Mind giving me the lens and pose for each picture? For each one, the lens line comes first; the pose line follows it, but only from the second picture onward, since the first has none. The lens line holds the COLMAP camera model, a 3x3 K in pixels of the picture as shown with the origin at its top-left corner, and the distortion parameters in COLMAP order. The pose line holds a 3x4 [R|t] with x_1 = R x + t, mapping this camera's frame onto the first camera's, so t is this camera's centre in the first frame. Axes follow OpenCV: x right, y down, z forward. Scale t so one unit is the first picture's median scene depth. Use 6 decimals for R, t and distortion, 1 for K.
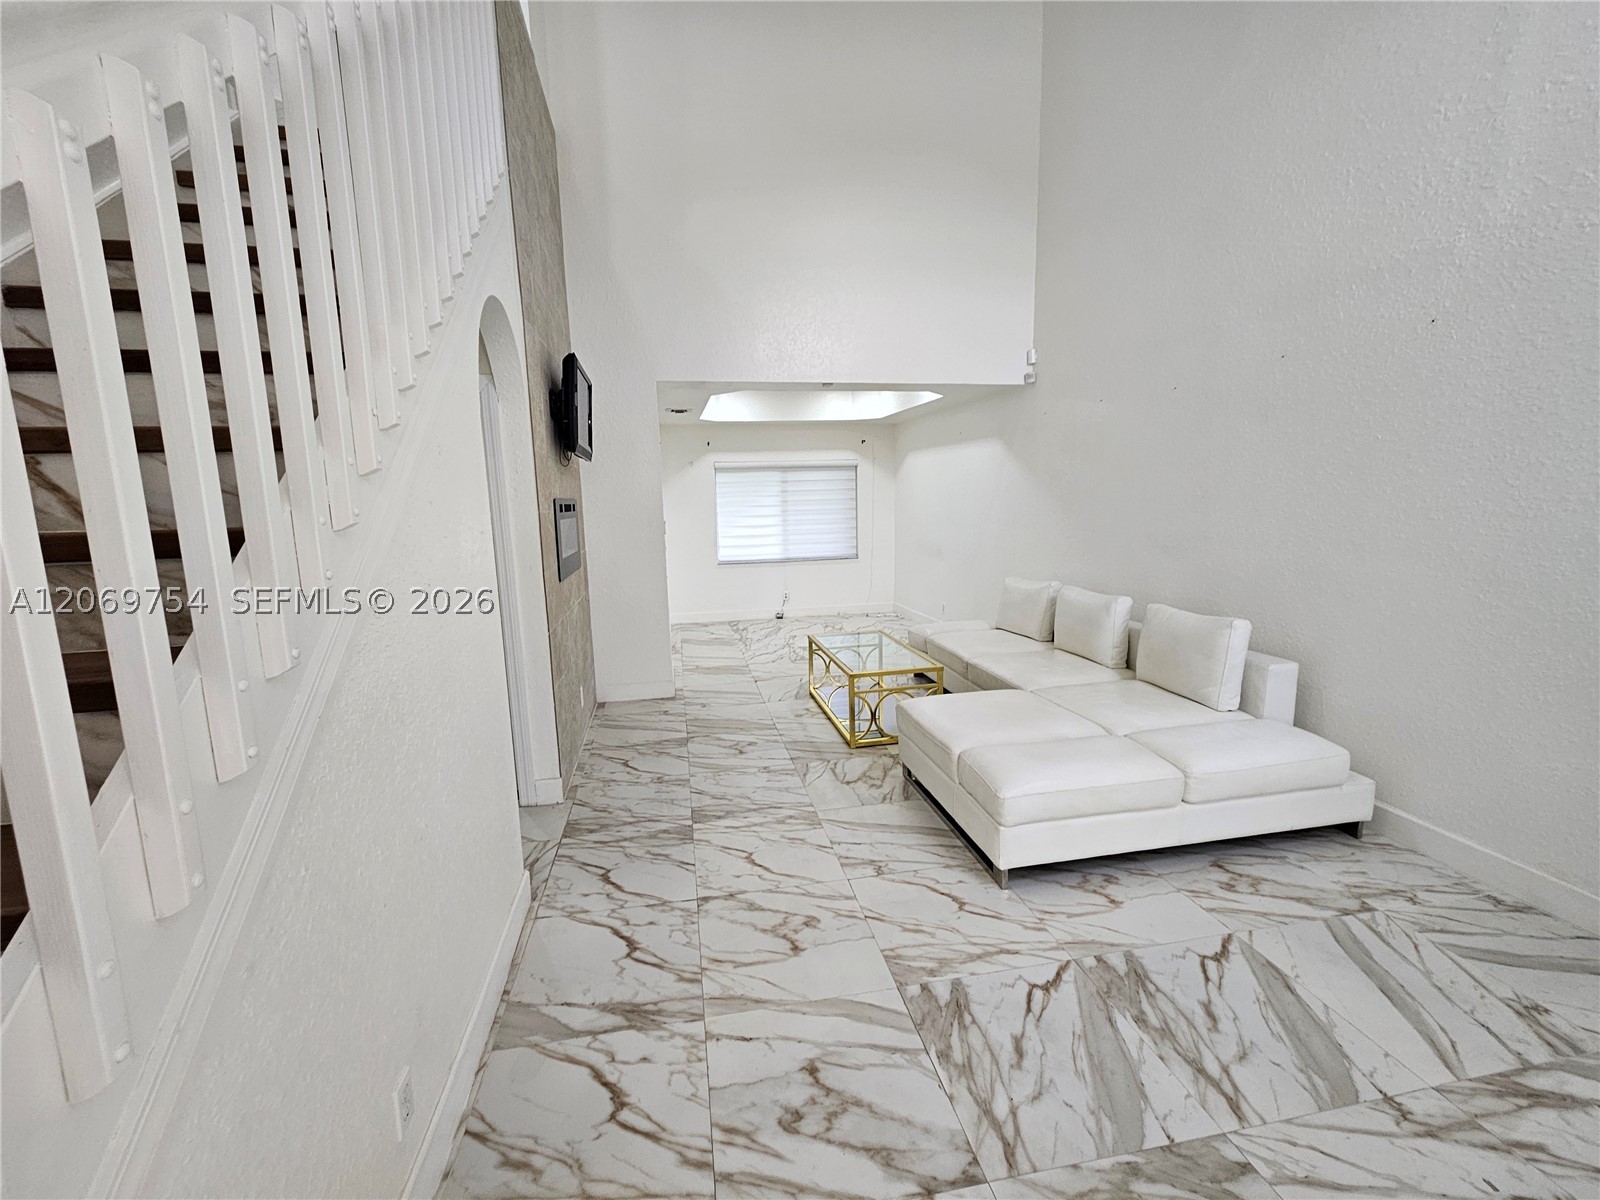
lens RADIAL K [[653.5, 0, 783.6], [0, 653.5, 598.3], [0, 0, 1]] dist [0.001522, -0.001182]
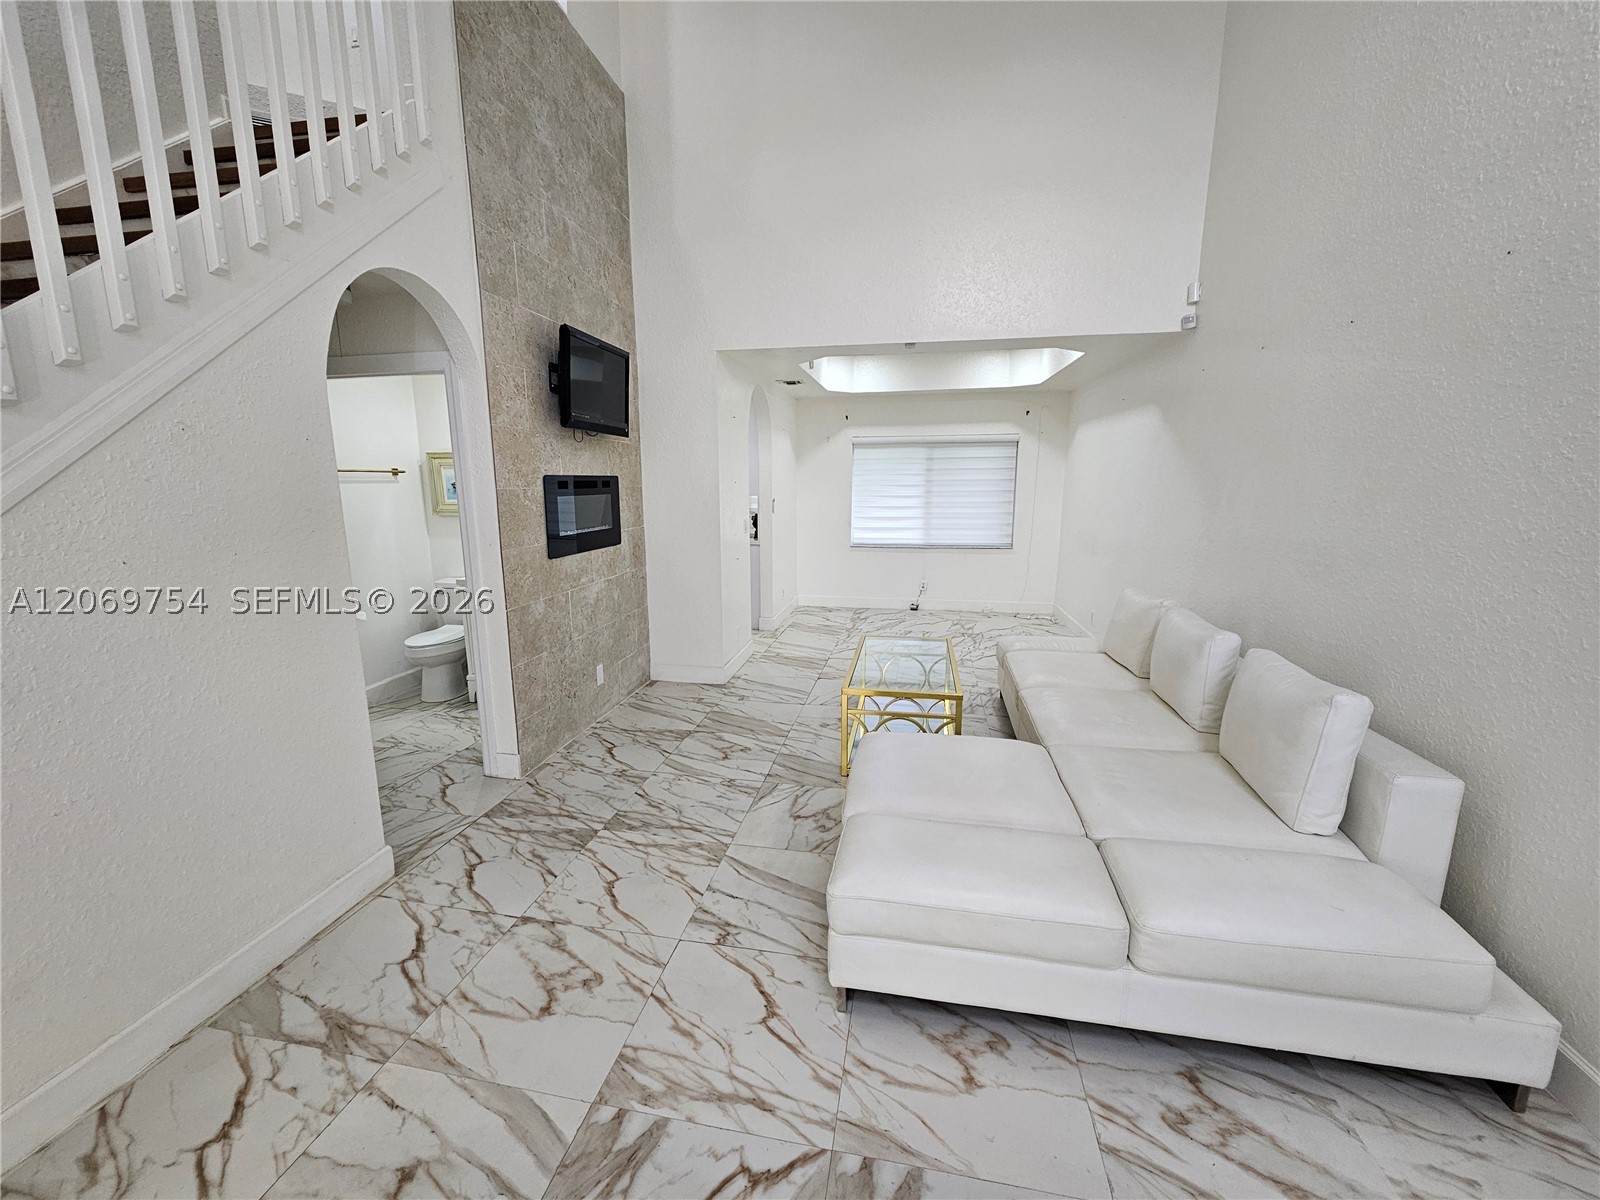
lens RADIAL K [[653.5, 0, 784.1], [0, 653.5, 598.7], [0, 0, 1]] dist [0.001522, -0.001182]
pose [[0.930207, 0.086318, -0.356740, 0.465142], [-0.072976, 0.996043, 0.050720, -0.055616], [0.359707, -0.021147, 0.932826, 0.264438]]
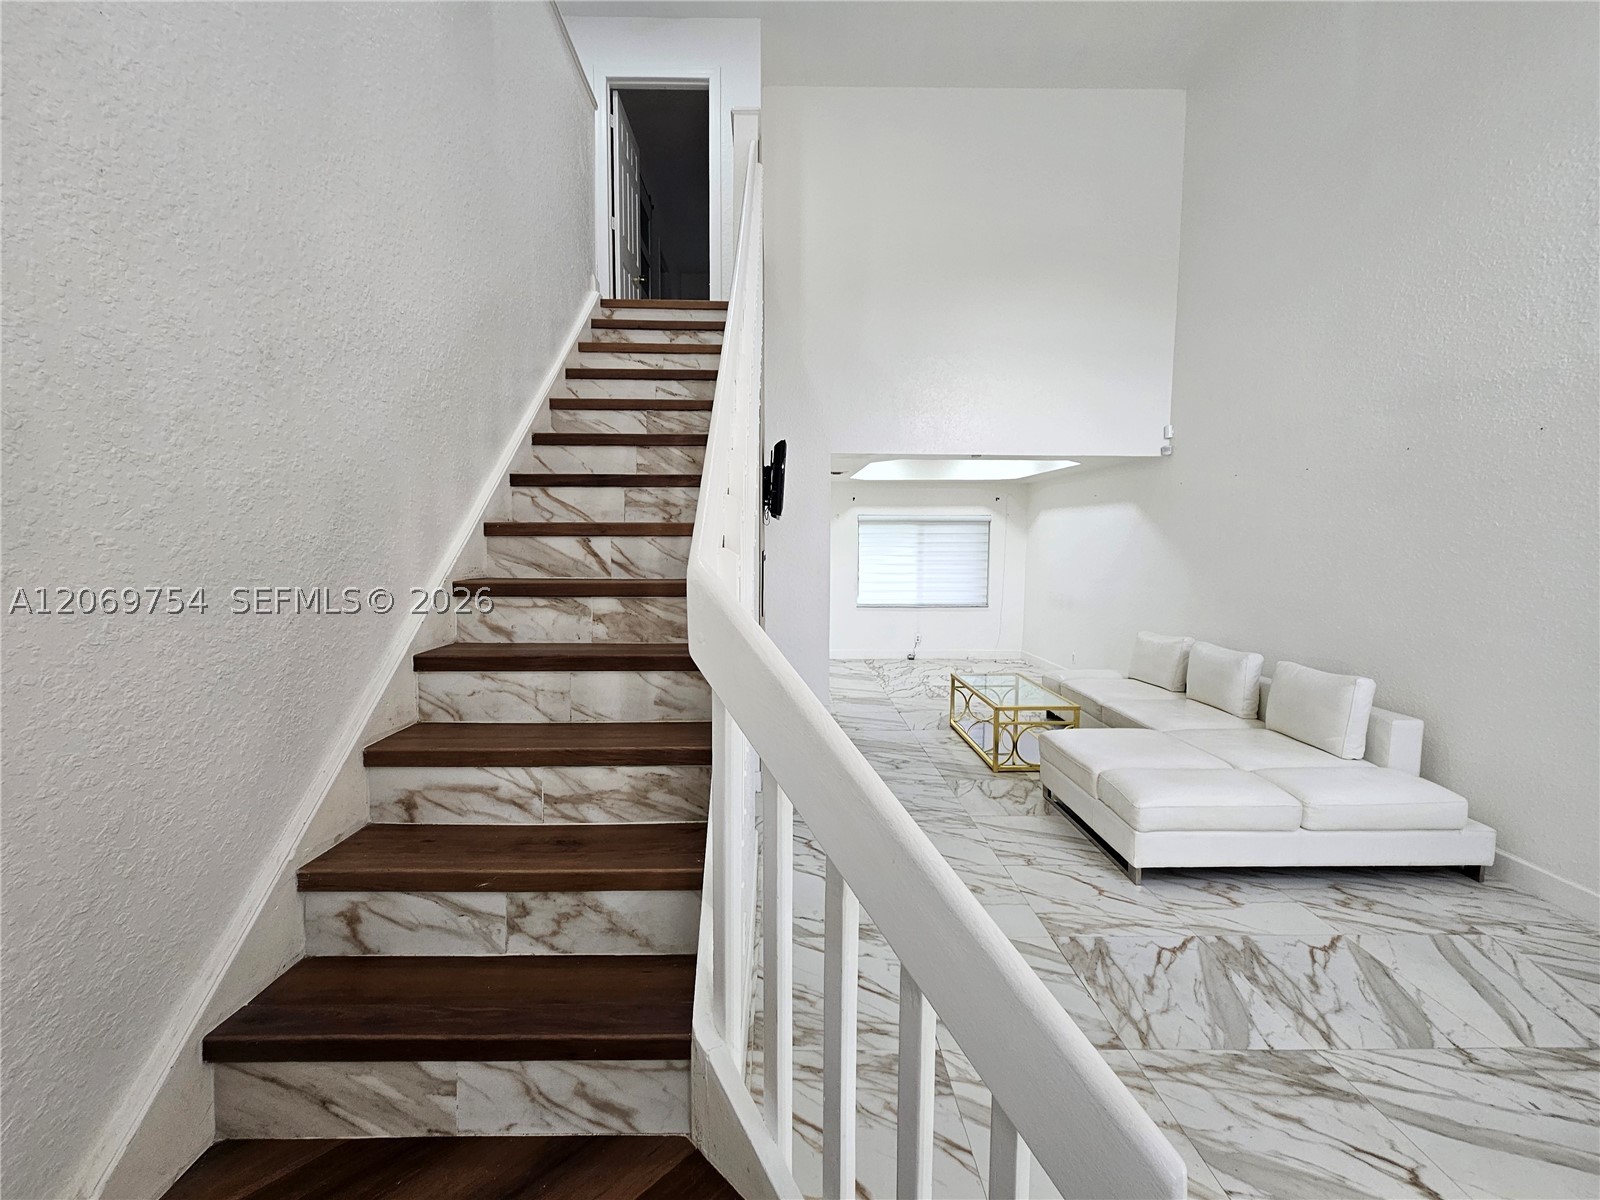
lens RADIAL K [[653.5, 0, 784.2], [0, 653.5, 597.1], [0, 0, 1]] dist [0.001522, -0.001182]
pose [[0.985660, 0.042103, -0.163408, -0.126741], [-0.052669, 0.996755, -0.060876, 0.015950], [0.160315, 0.068610, 0.984679, -0.321401]]
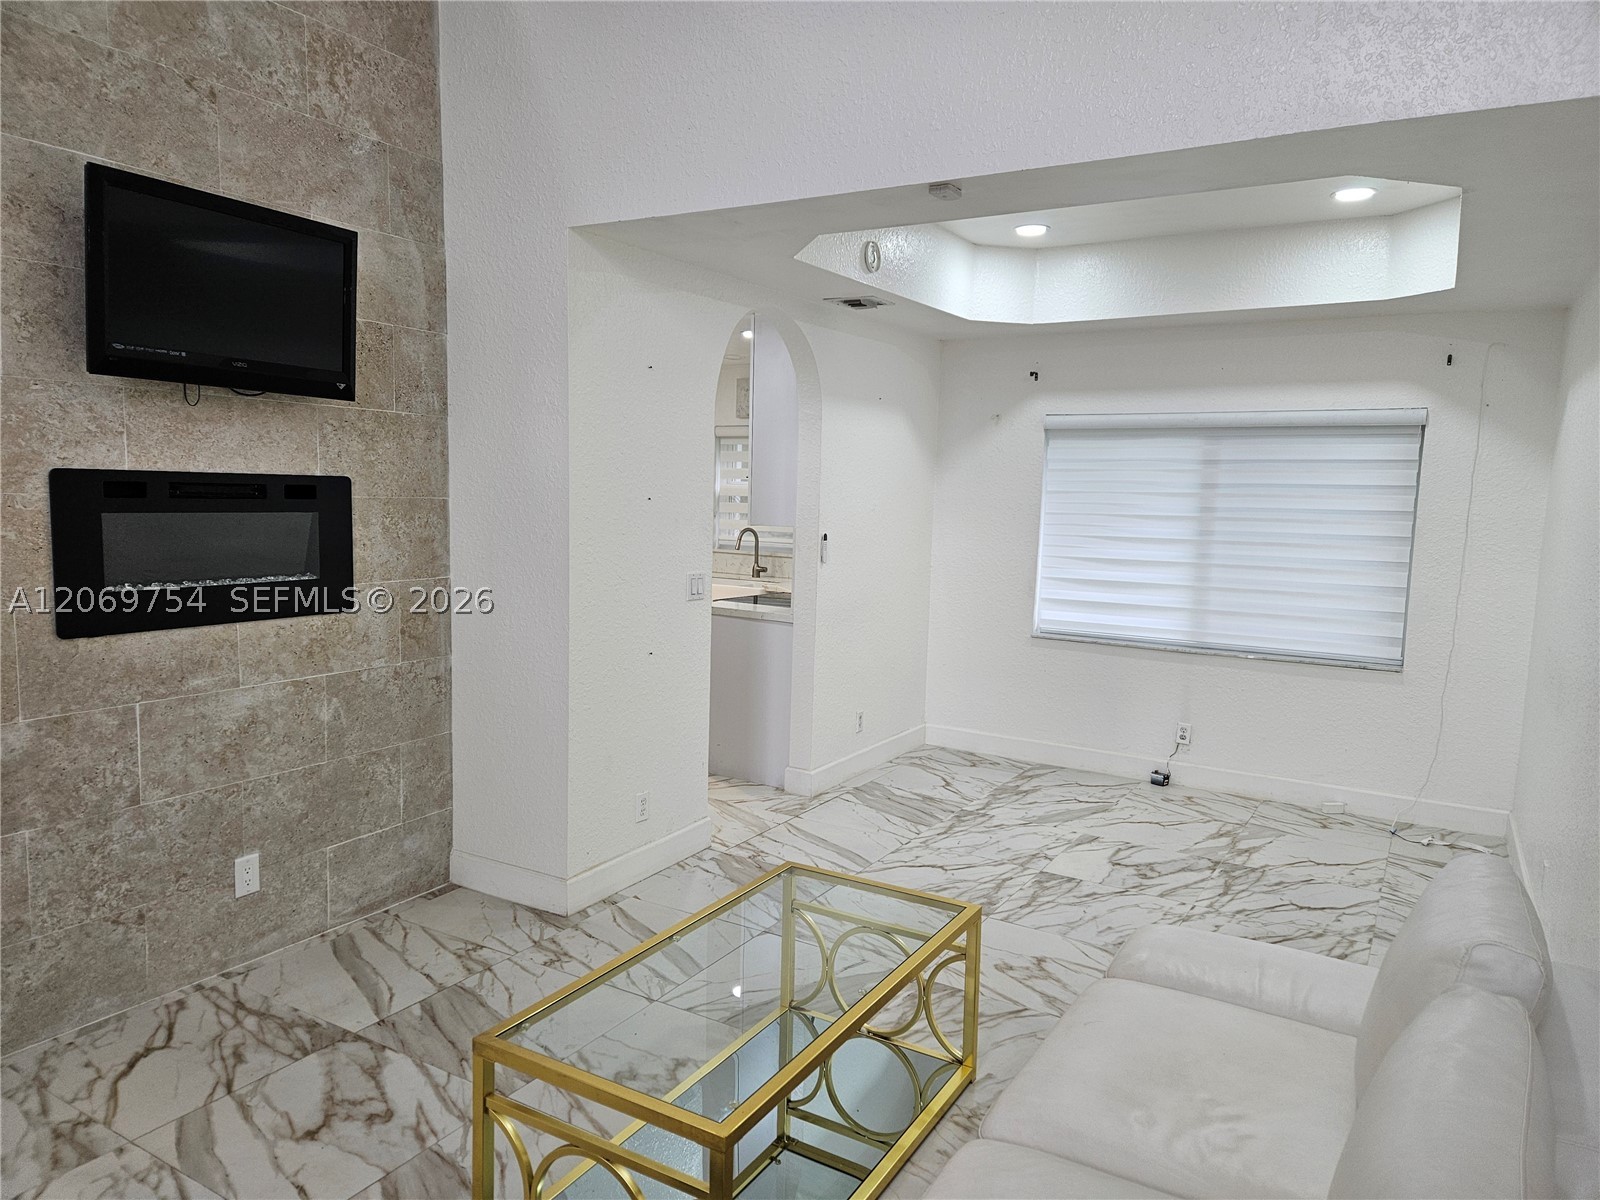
lens RADIAL K [[1070.0, 0, 794.2], [0, 1070.0, 606.4], [0, 0, 1]] dist [0.060590, -0.034848]
pose [[0.754337, 0.118815, -0.645646, 0.783374], [-0.143115, 0.989594, 0.014904, -0.184966], [0.640698, 0.081159, 0.763491, 0.965032]]
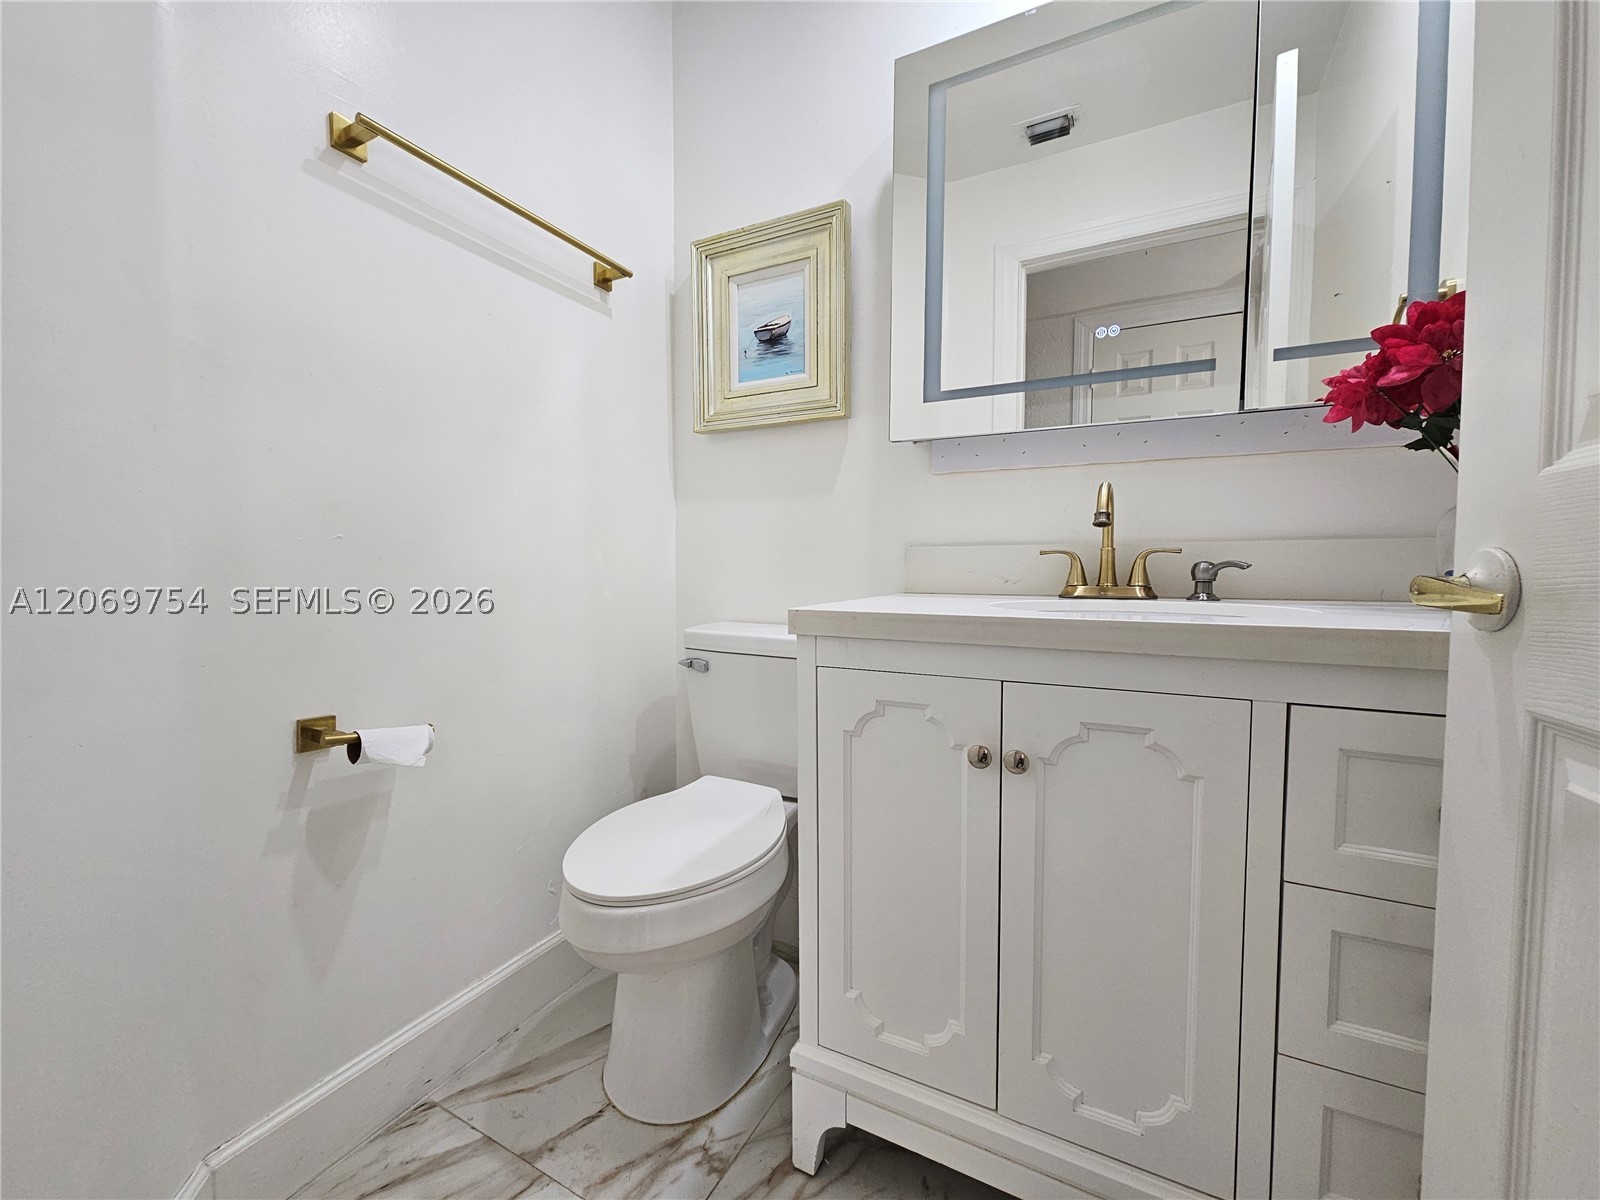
lens RADIAL K [[653.5, 0, 799.2], [0, 653.5, 602.9], [0, 0, 1]] dist [0.001522, -0.001182]
pose [[0.792191, 0.058889, -0.607426, -0.641712], [-0.114851, 0.991935, -0.053619, 0.053283], [0.599369, 0.112240, 0.792565, 1.196618]]
